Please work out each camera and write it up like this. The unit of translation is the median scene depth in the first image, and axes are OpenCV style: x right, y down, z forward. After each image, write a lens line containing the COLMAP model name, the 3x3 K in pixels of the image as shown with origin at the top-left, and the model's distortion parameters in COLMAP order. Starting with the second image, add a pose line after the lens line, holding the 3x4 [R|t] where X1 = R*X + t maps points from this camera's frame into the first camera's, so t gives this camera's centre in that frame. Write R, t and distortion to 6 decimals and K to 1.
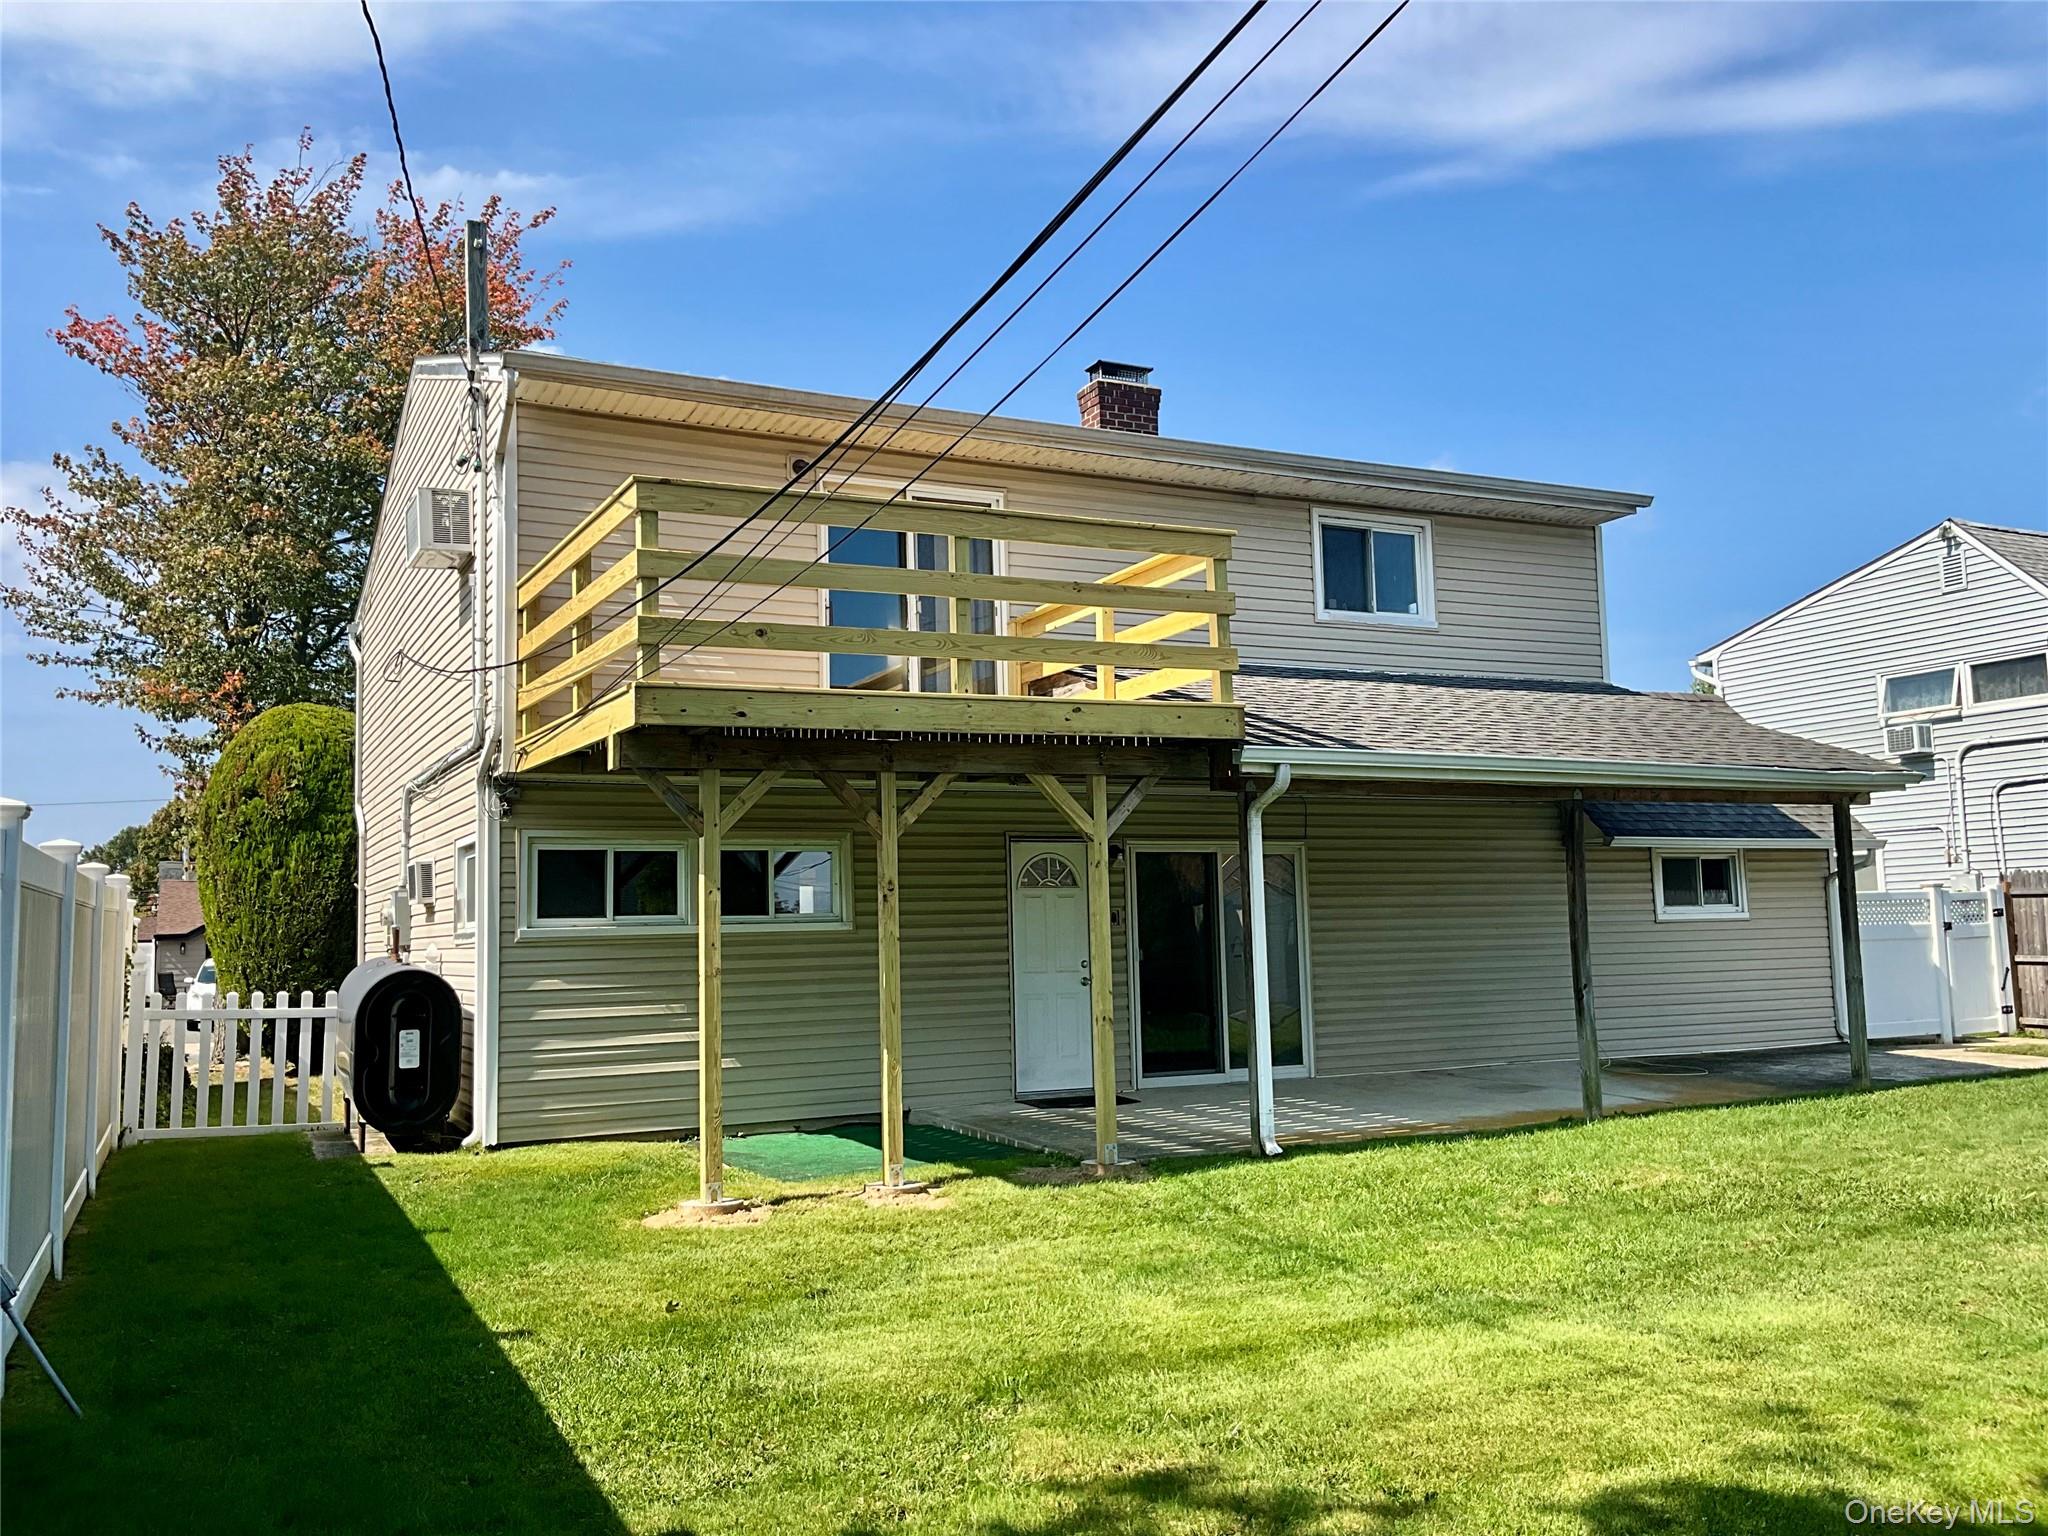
lens RADIAL K [[1703.9, 0, 1024.0], [0, 1703.9, 768.0], [0, 0, 1]] dist [0.130682, -0.270647]
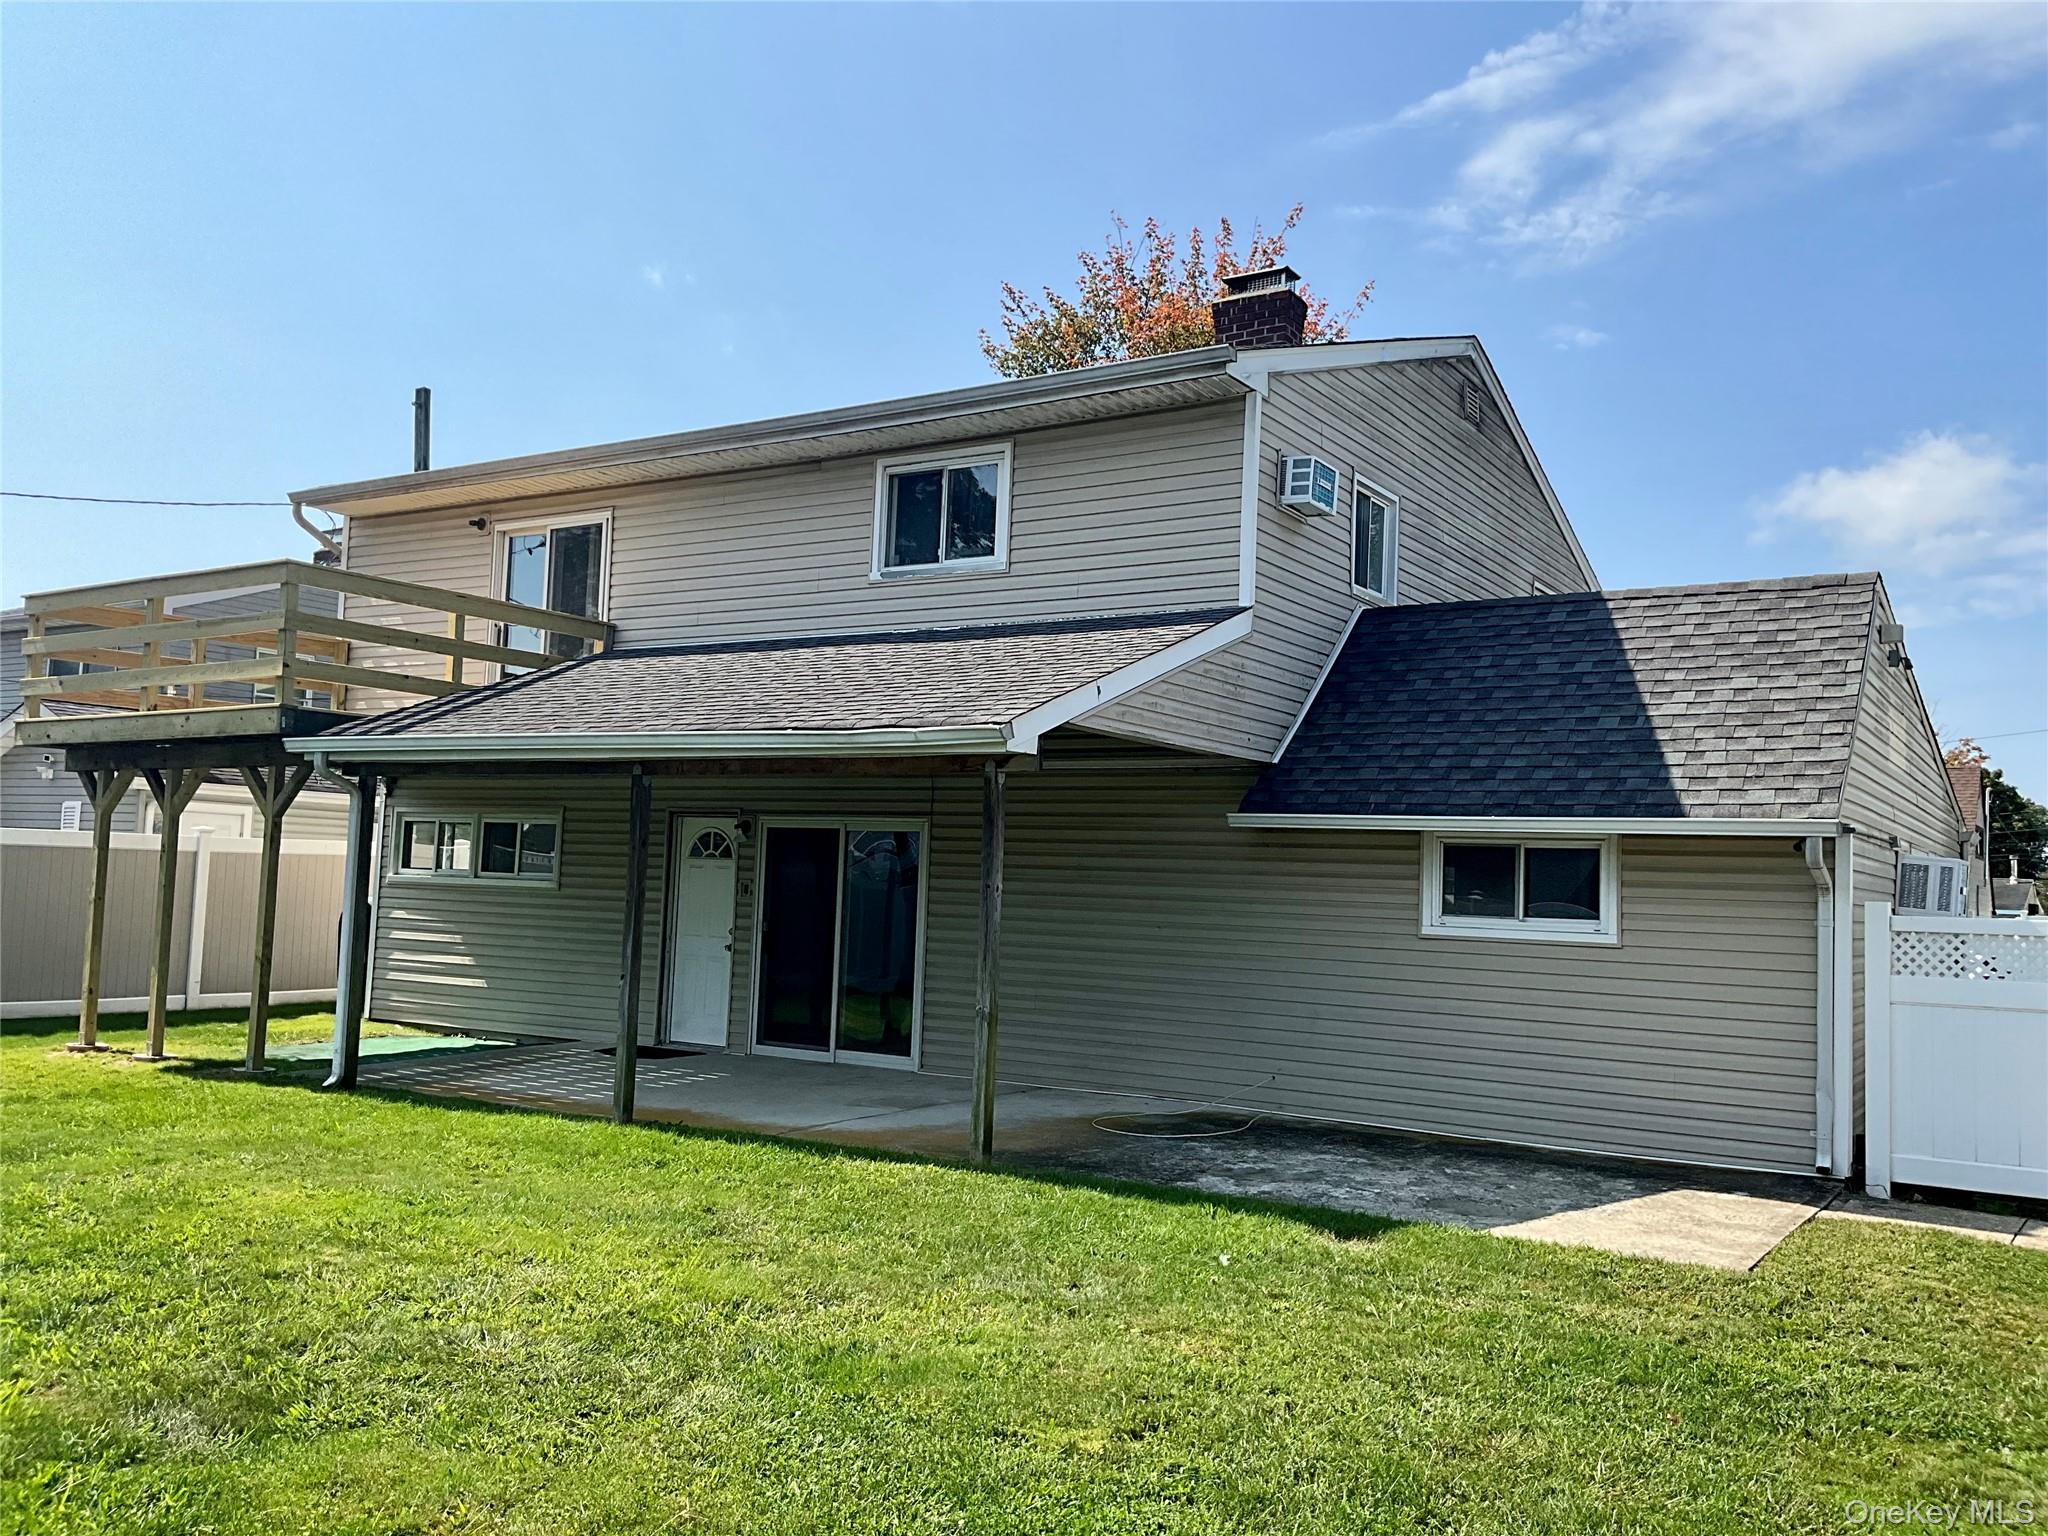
lens RADIAL K [[1703.9, 0, 1024.0], [0, 1703.9, 768.0], [0, 0, 1]] dist [0.130682, -0.270647]
pose [[0.500835, -0.020010, -0.865312, 0.998276], [0.033865, 0.999420, -0.003511, 0.021268], [0.864880, -0.027546, 0.501222, 0.590518]]
